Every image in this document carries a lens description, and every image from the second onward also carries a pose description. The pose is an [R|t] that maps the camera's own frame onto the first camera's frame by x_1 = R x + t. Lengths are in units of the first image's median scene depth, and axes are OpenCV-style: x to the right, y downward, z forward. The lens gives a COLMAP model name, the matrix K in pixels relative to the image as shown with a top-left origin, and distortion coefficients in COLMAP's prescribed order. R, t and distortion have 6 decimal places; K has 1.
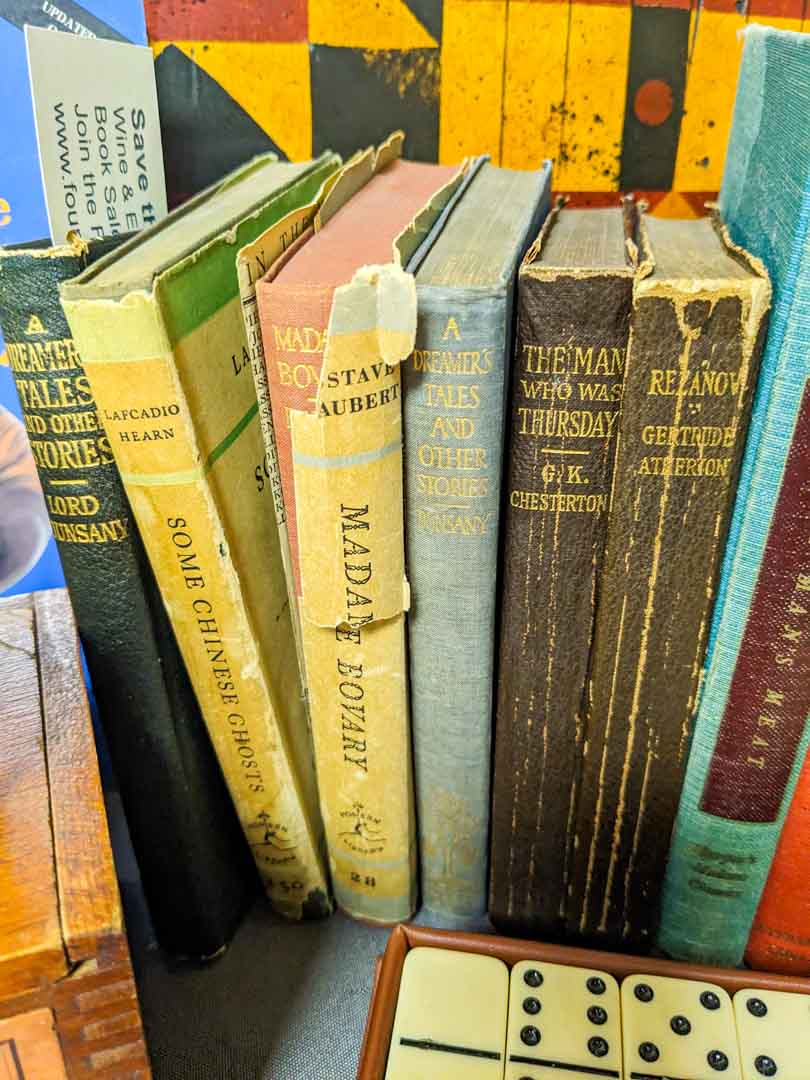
lens RADIAL K [[883.4, 0, 387.2], [0, 883.4, 526.7], [0, 0, 1]] dist [0.016722, -0.081160]
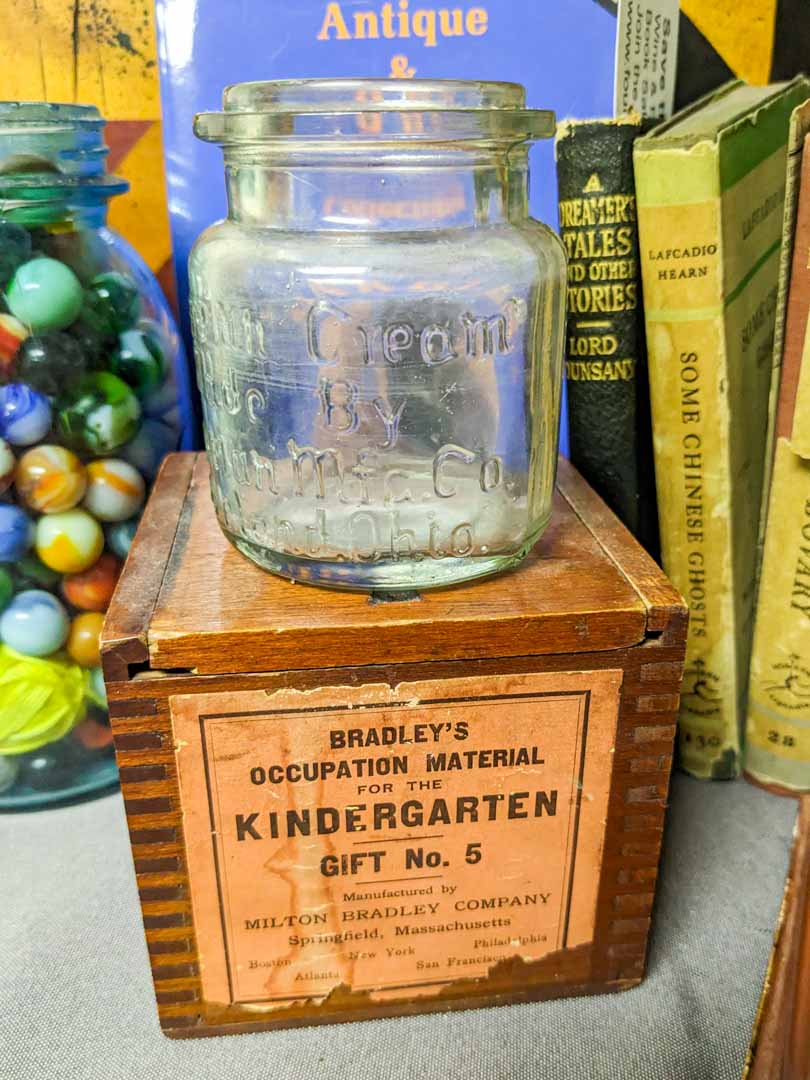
lens RADIAL K [[963.1, 0, 442.3], [0, 963.1, 582.0], [0, 0, 1]] dist [0.014563, -0.083773]
pose [[0.970734, 0.090846, -0.222311, -0.238628], [-0.091100, 0.995800, 0.009134, 0.303146], [0.222207, 0.011385, 0.974933, -0.310186]]
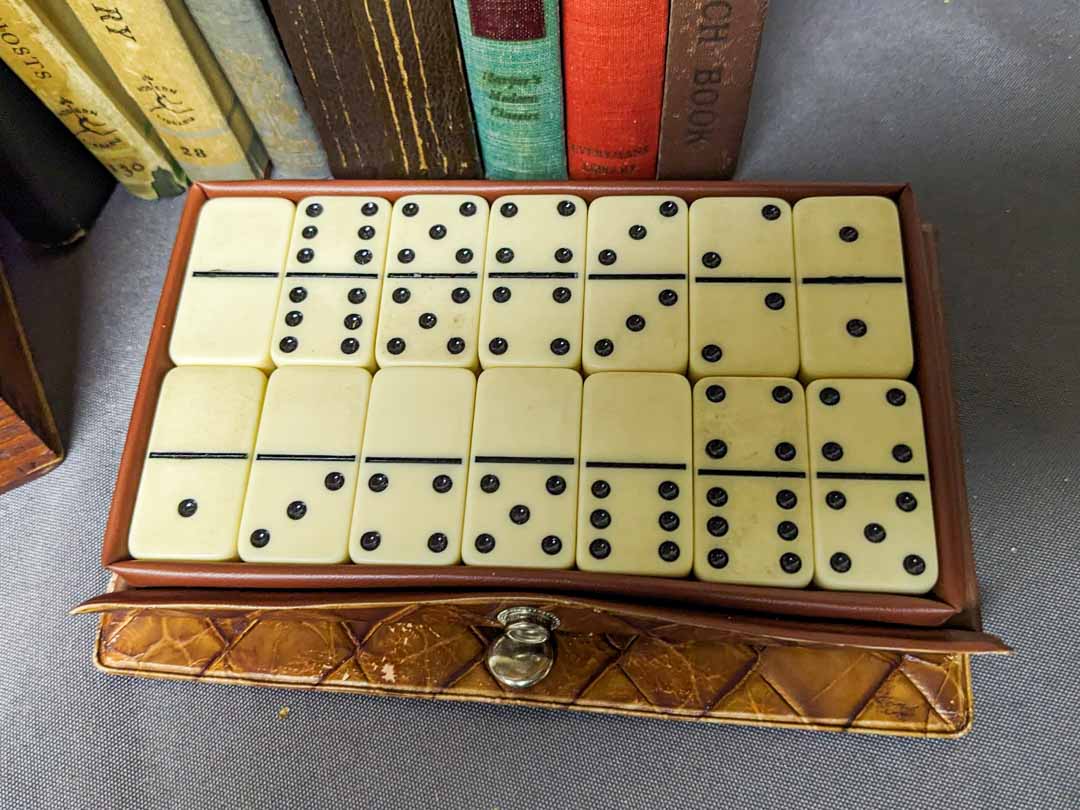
lens RADIAL K [[1005.1, 0, 529.5], [0, 1005.1, 406.7], [0, 0, 1]] dist [0.072430, -0.193843]
pose [[0.991414, -0.130629, -0.005785, 0.421097], [0.111638, 0.822587, 0.557572, 0.042224], [-0.068076, -0.553431, 0.830108, -0.207729]]
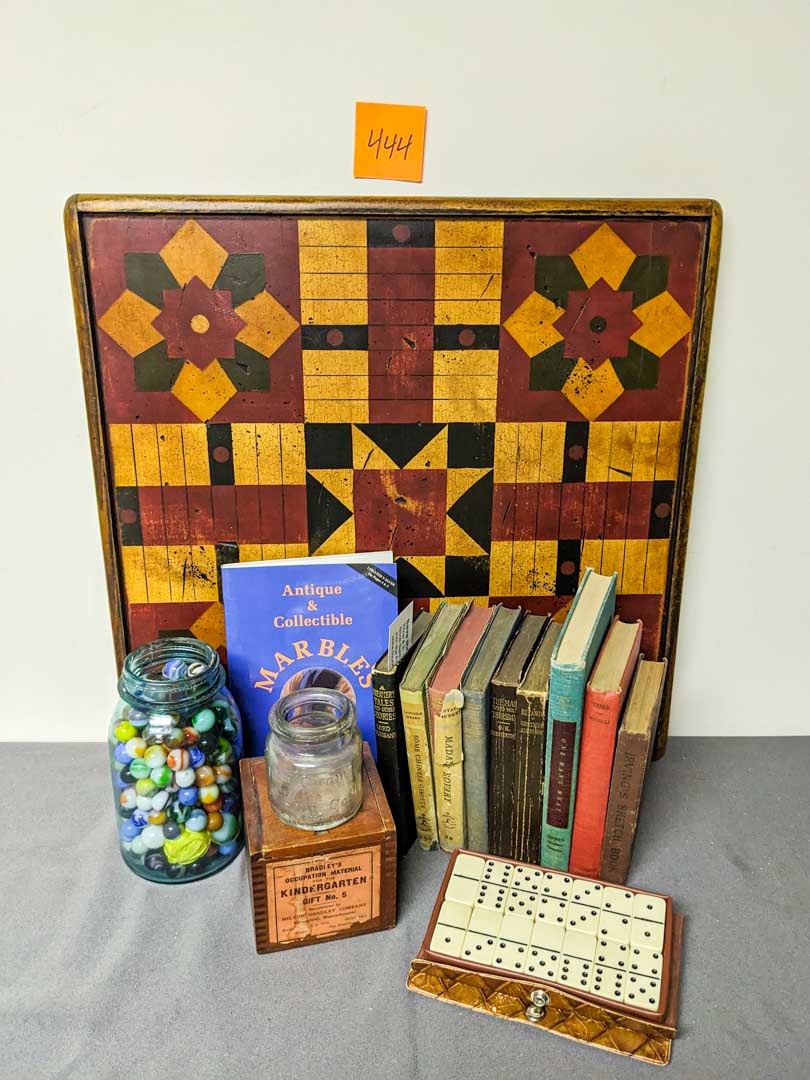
lens RADIAL K [[846.7, 0, 409.3], [0, 846.7, 522.3], [0, 0, 1]] dist [0.078226, -0.176785]
pose [[0.990893, 0.046313, -0.126439, 0.218325], [-0.052406, 0.997598, -0.045298, -0.762481], [0.124038, 0.051512, 0.990940, -2.756548]]
